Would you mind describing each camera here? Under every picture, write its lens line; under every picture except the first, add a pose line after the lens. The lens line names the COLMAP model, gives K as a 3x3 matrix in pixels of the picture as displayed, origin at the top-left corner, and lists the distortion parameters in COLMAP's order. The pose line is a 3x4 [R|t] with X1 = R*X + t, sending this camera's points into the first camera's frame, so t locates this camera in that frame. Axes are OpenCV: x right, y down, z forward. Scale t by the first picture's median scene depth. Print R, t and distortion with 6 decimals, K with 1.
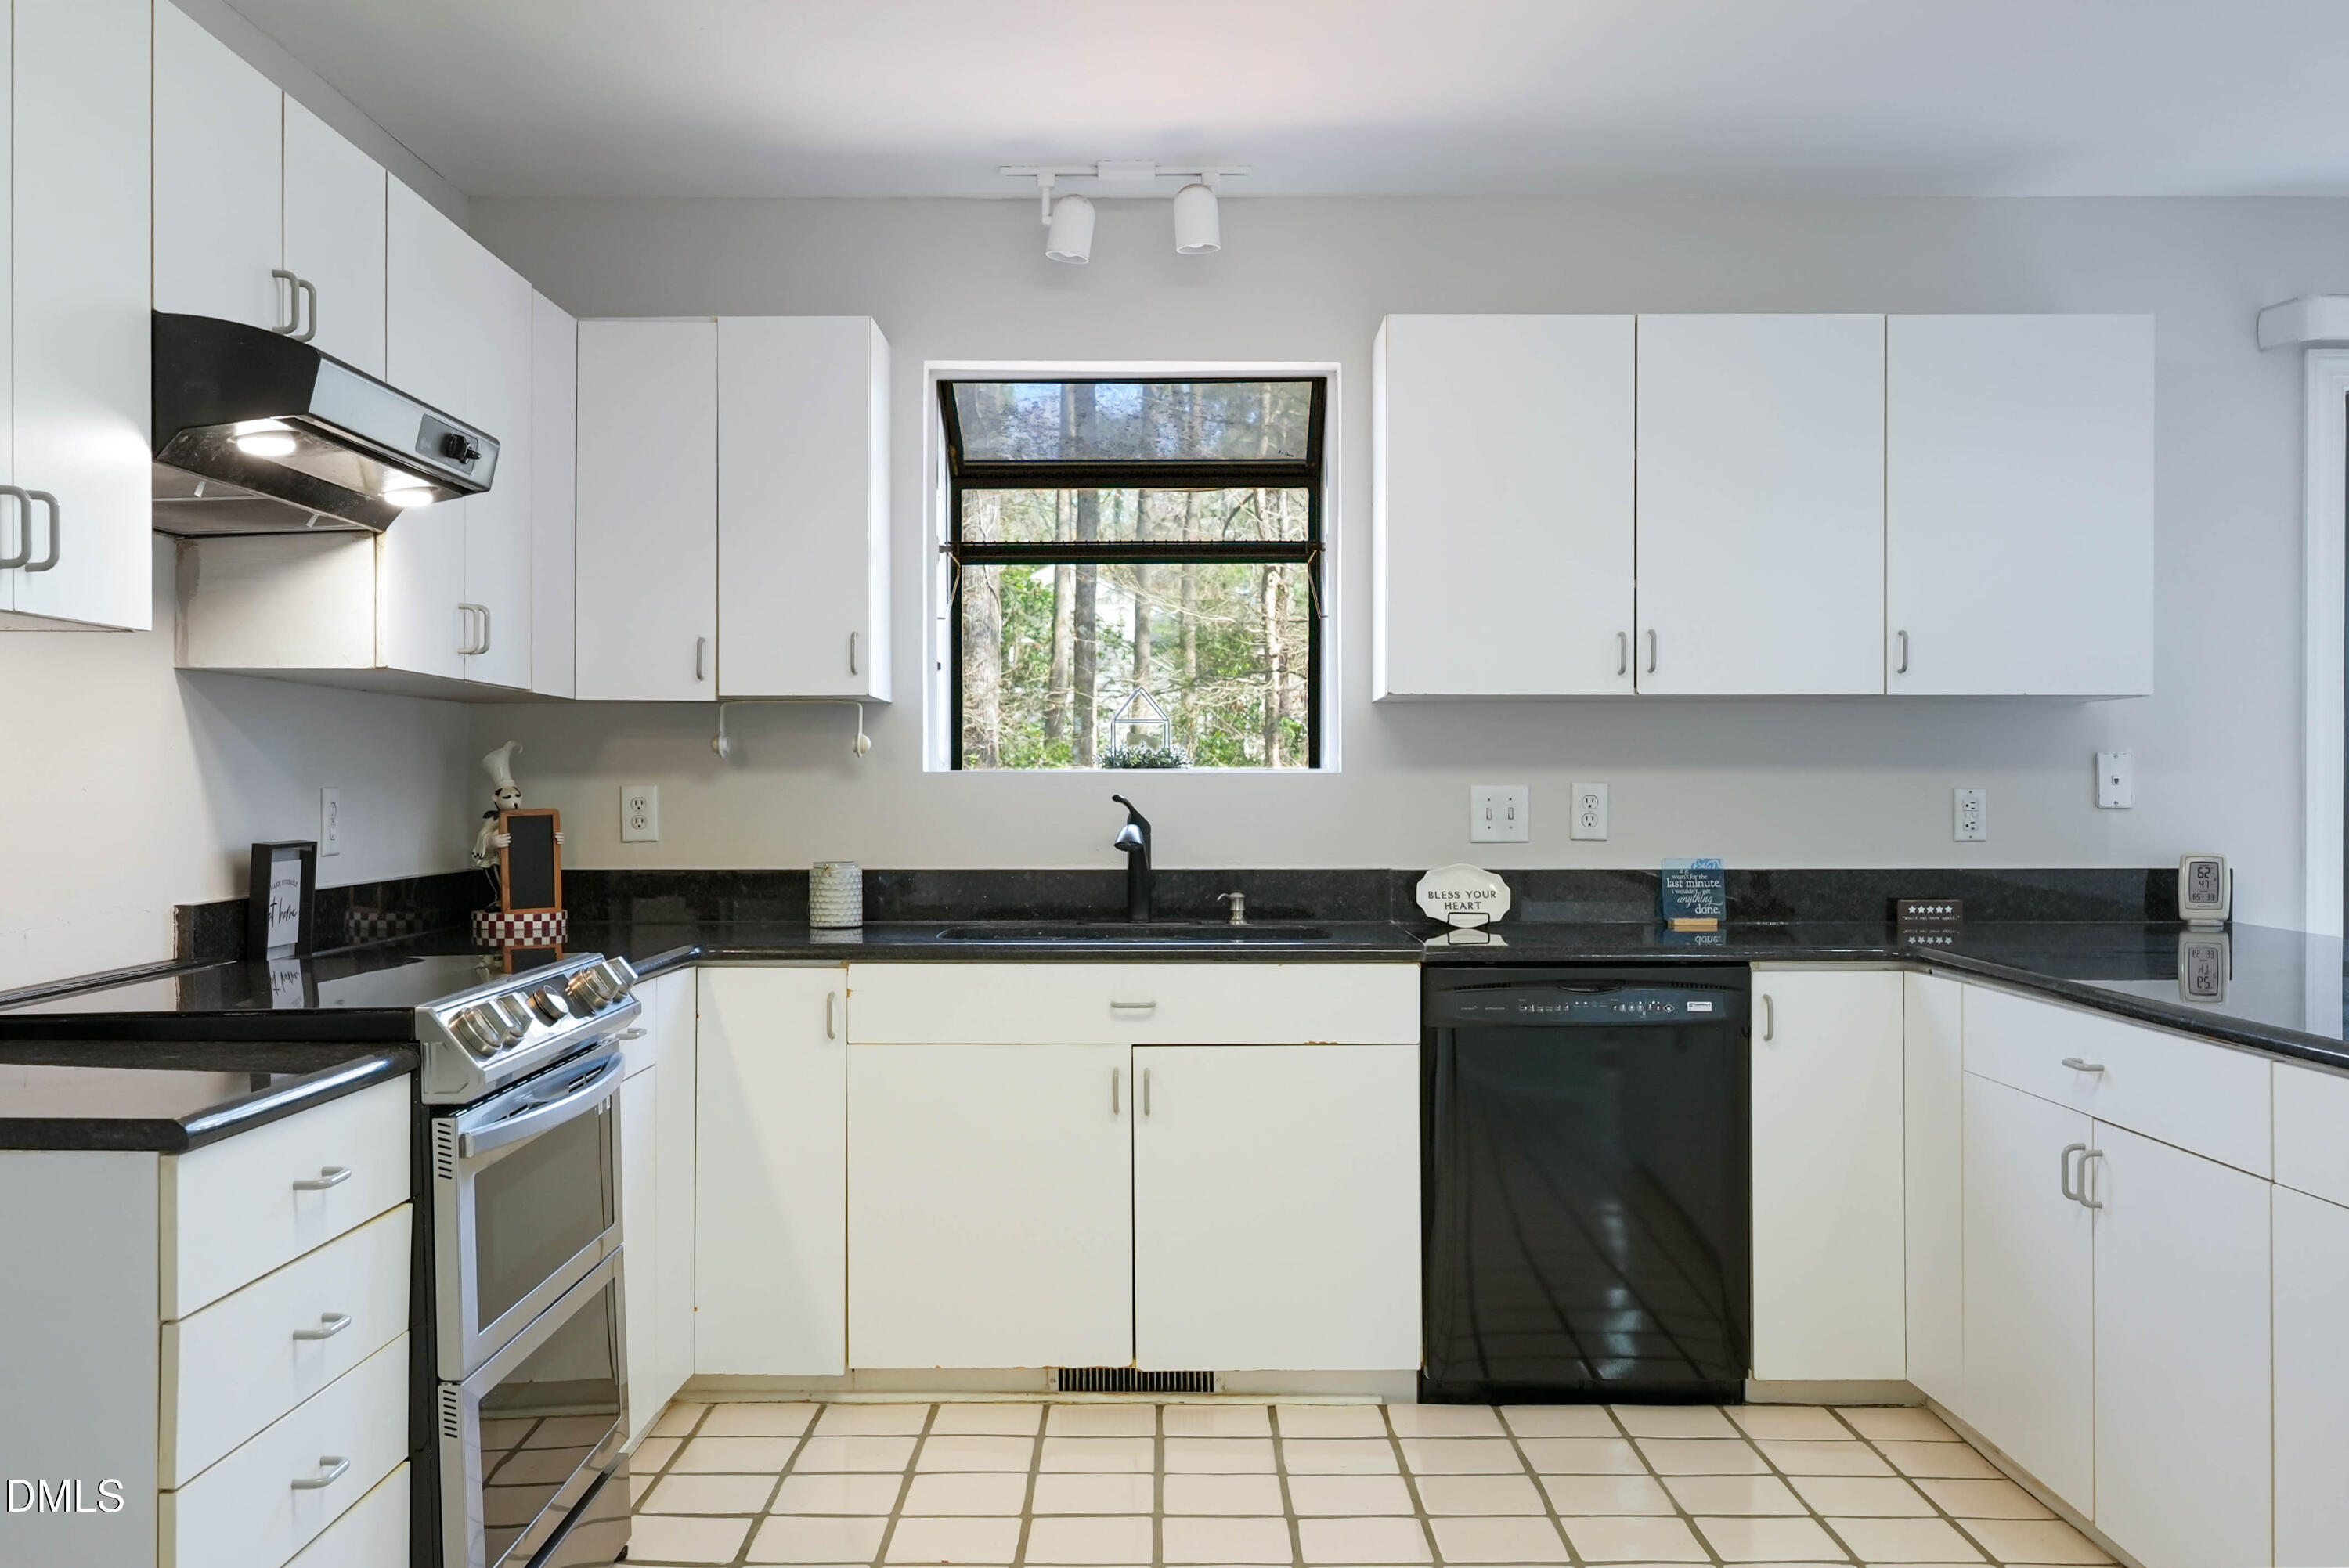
lens RADIAL K [[2231.8, 0, 1174.2], [0, 2231.8, 799.7], [0, 0, 1]] dist [-0.012868, 0.000000]
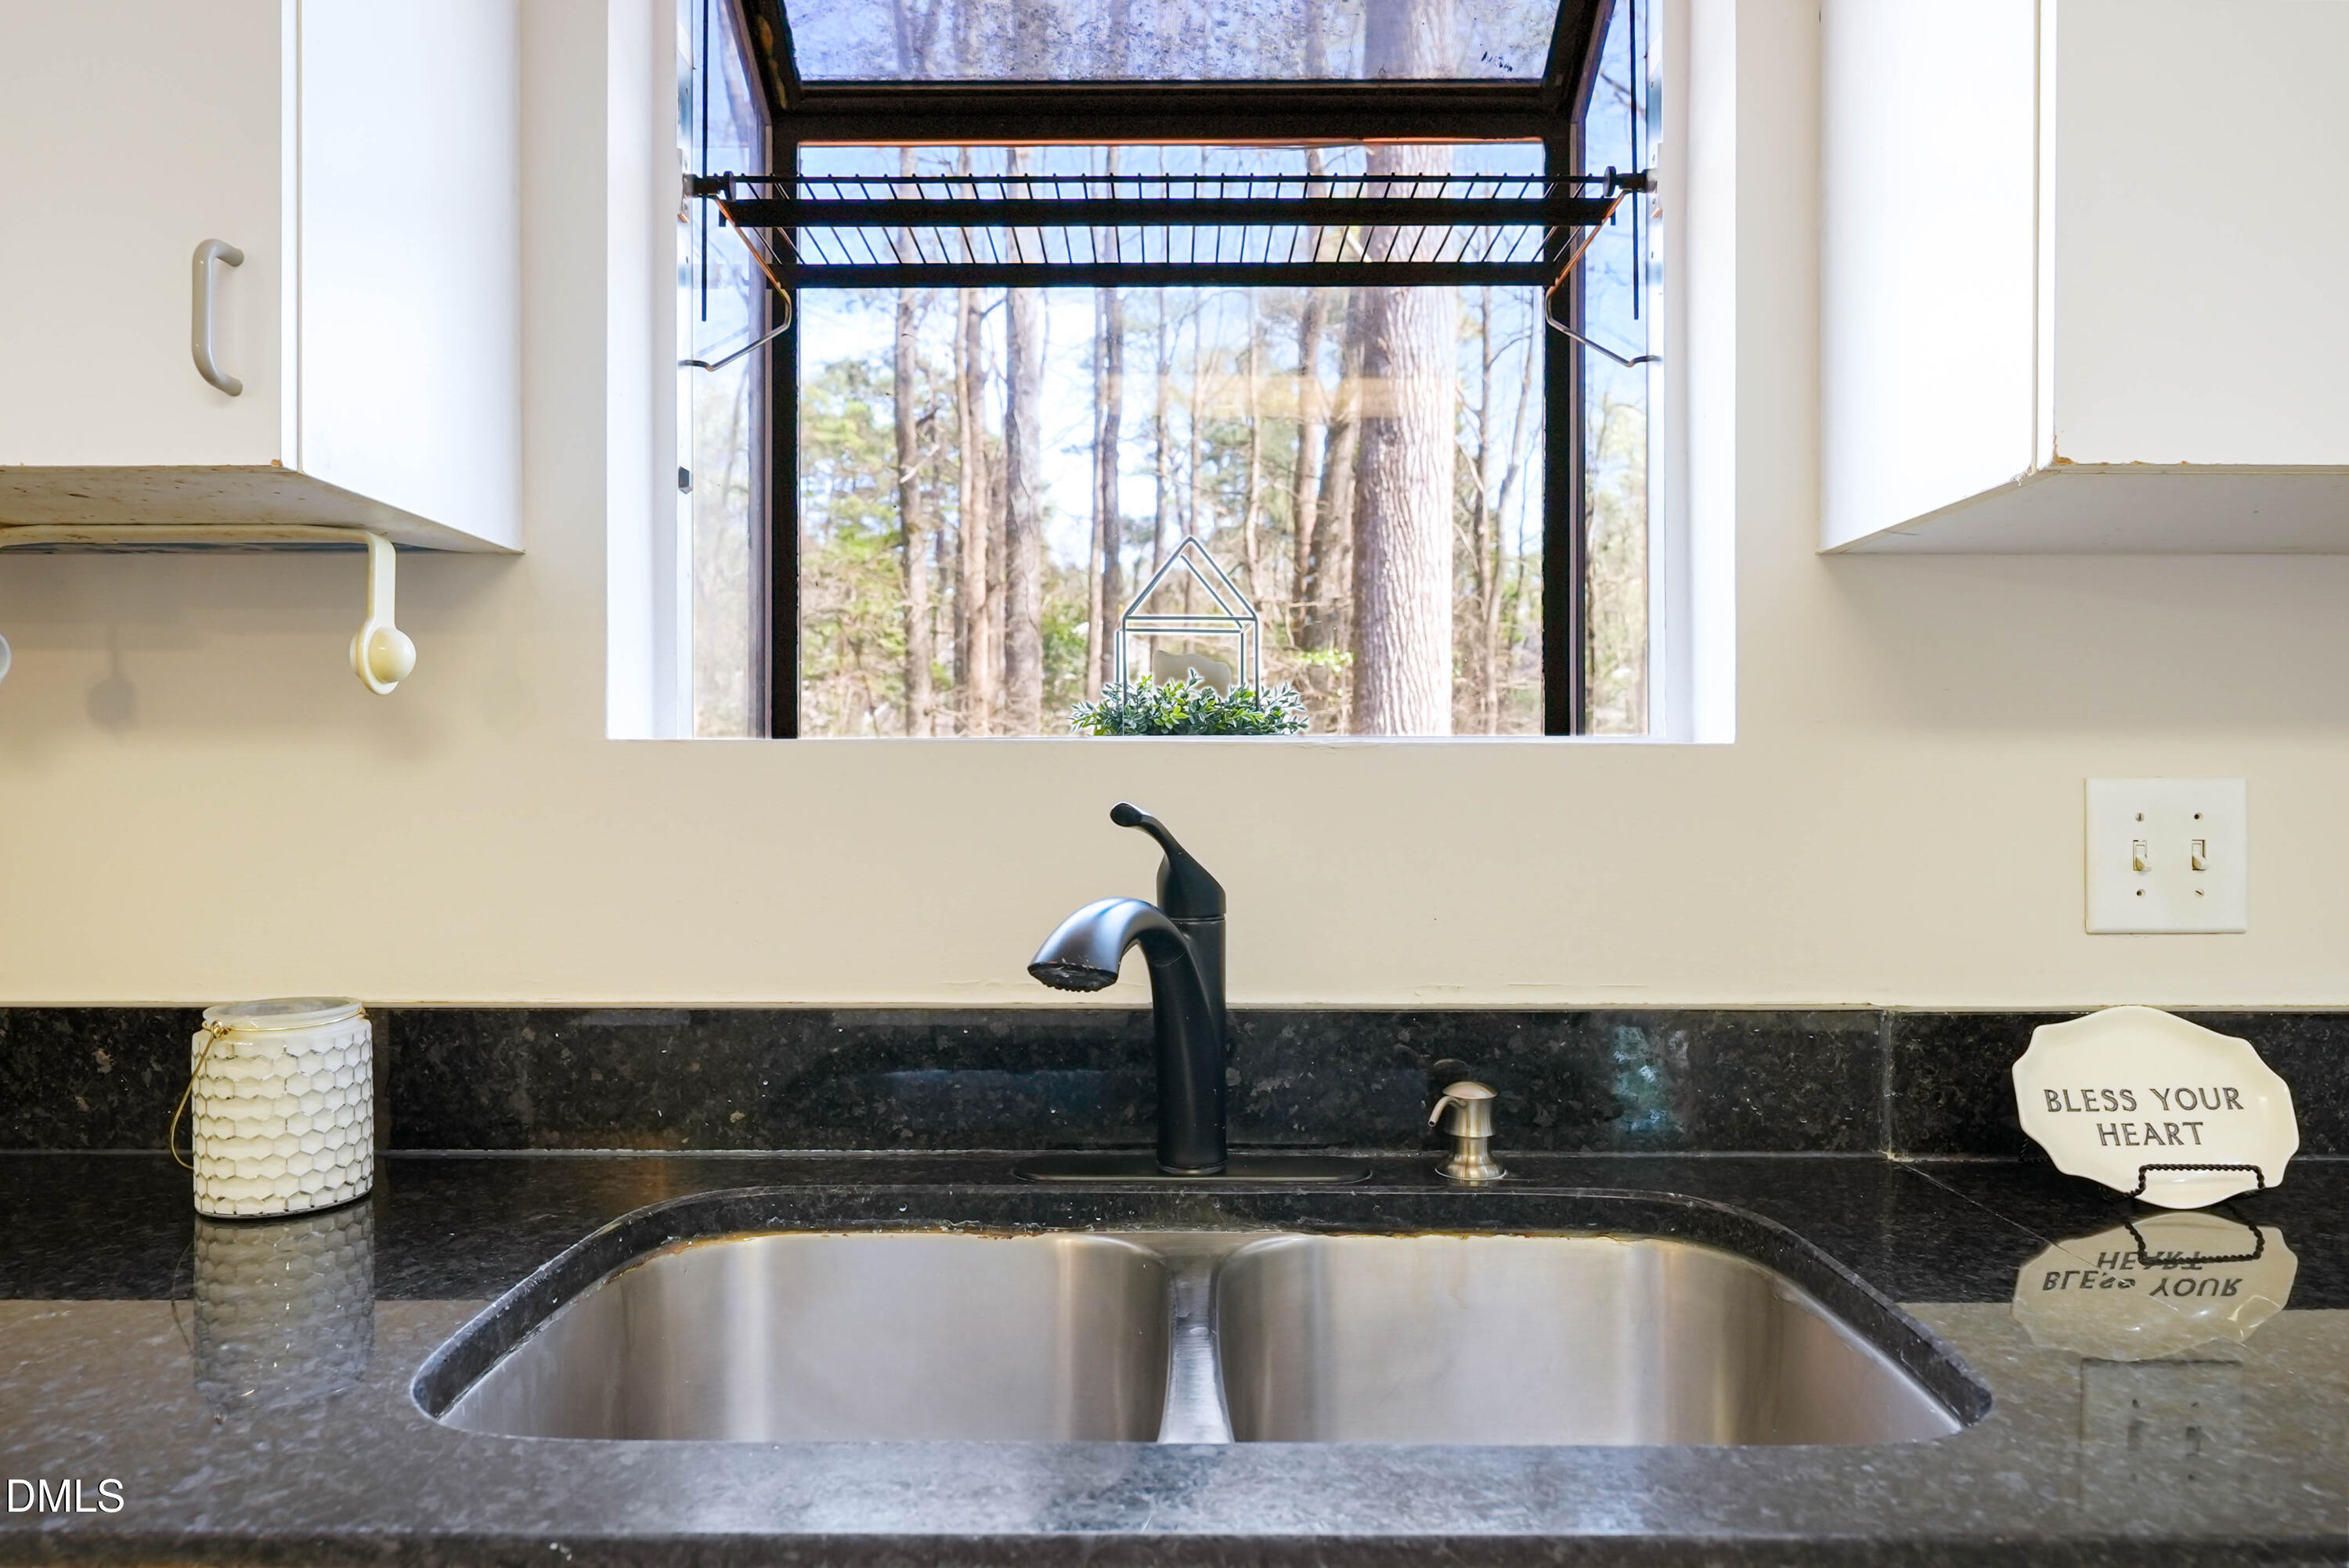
lens RADIAL K [[1591.5, 0, 1161.9], [0, 1591.5, 804.5], [0, 0, 1]] dist [0.010776, 0.003451]
pose [[0.999958, 0.002022, -0.008922, -0.018390], [-0.001963, 0.999977, 0.006548, -0.003736], [0.008935, -0.006530, 0.999939, 0.764750]]
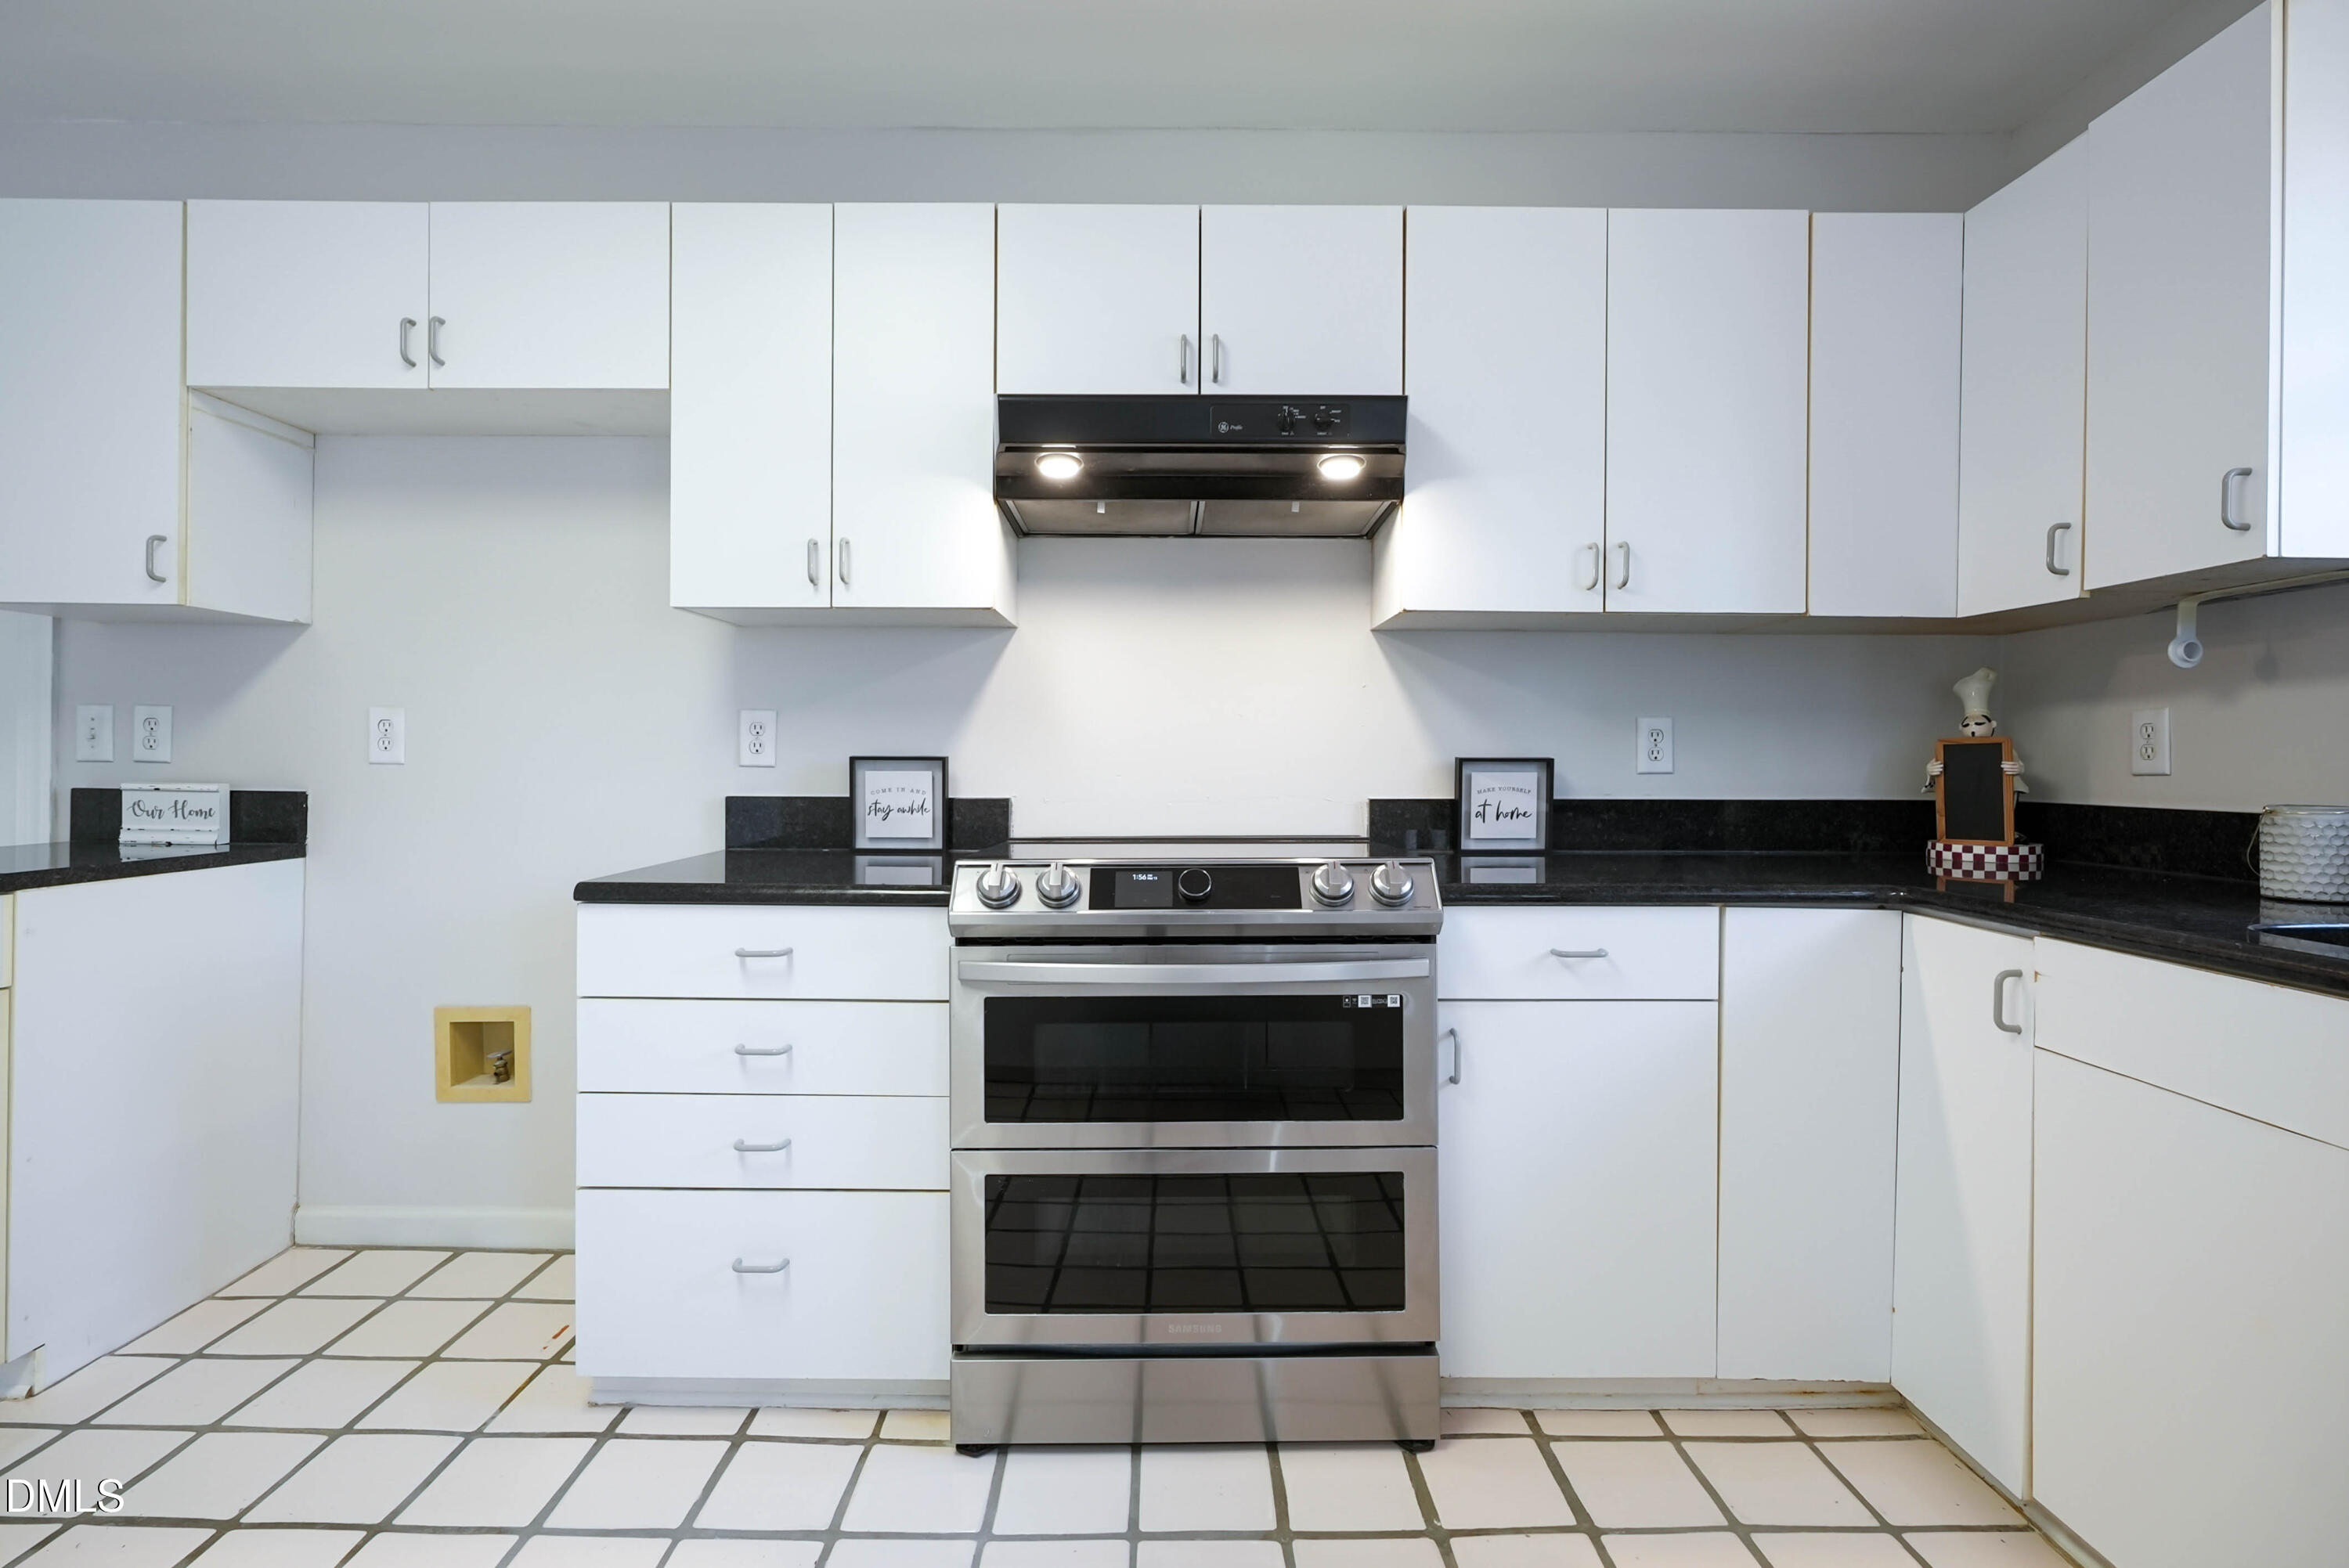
lens RADIAL K [[1123.5, 0, 1159.9], [0, 1123.5, 753.3], [0, 0, 1]] dist [-0.002895, -0.000941]
pose [[-0.004548, -0.005068, -0.999977, 0.196925], [-0.011752, 0.999918, -0.005014, 0.017735], [0.999921, 0.011729, -0.004607, 0.646028]]
